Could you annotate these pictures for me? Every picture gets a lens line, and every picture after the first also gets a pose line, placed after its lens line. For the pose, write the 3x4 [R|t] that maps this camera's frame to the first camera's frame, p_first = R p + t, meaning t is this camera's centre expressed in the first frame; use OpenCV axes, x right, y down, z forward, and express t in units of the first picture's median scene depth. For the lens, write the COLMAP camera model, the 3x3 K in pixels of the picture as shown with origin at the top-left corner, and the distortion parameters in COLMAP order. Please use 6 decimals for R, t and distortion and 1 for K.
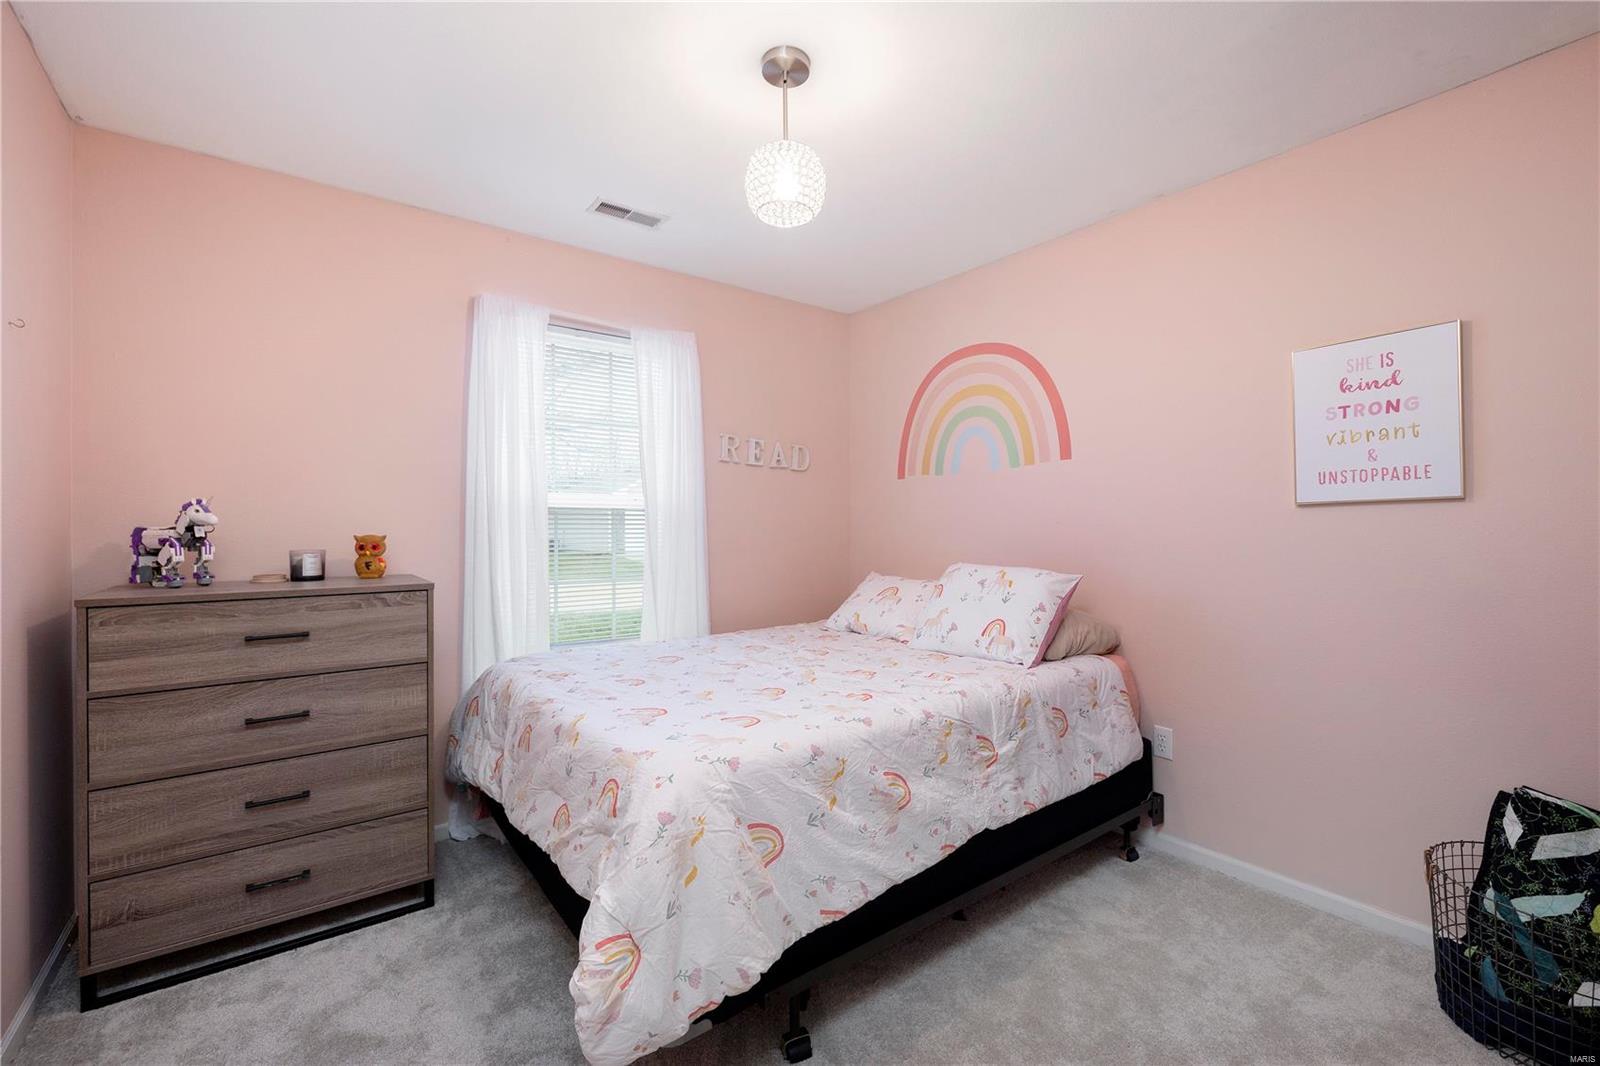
lens RADIAL K [[676.0, 0, 800.5], [0, 676.0, 531.1], [0, 0, 1]] dist [0.000932, -0.000023]
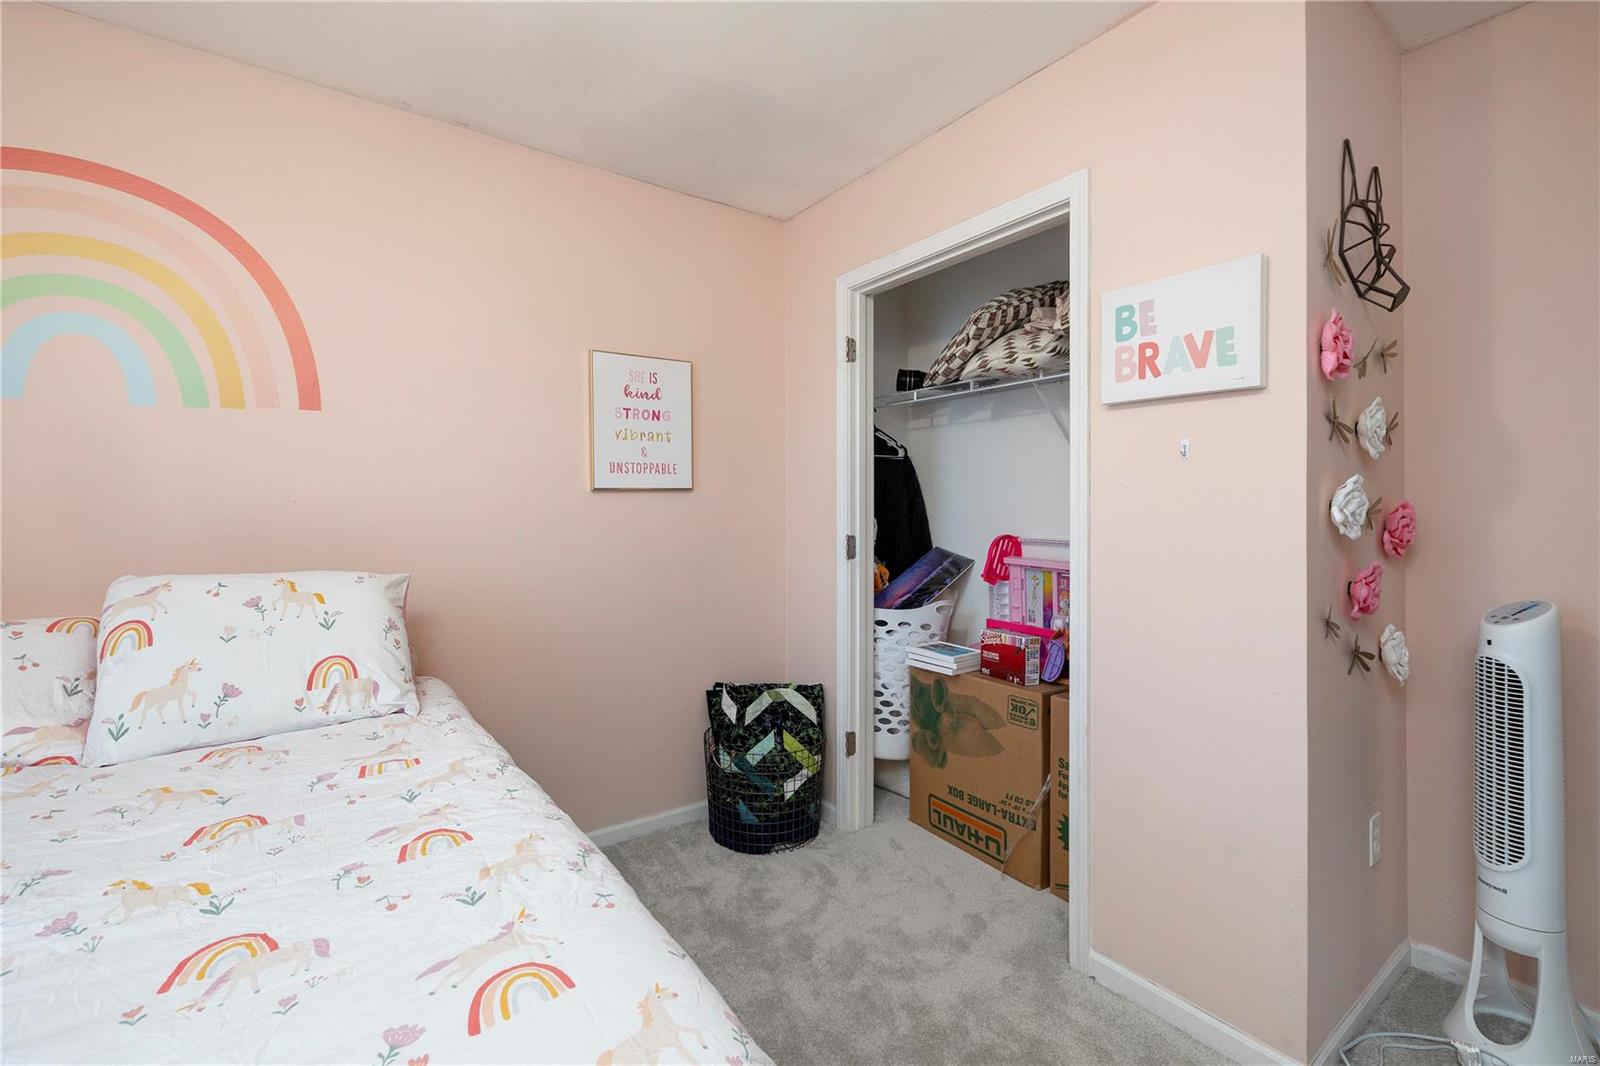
lens RADIAL K [[687.2, 0, 798.2], [0, 687.2, 504.6], [0, 0, 1]] dist [0.000990, -0.000016]
pose [[0.040946, 0.008646, 0.999124, -0.399784], [0.002250, 0.999959, -0.008745, -0.004288], [-0.999159, 0.002606, 0.040924, 0.664334]]
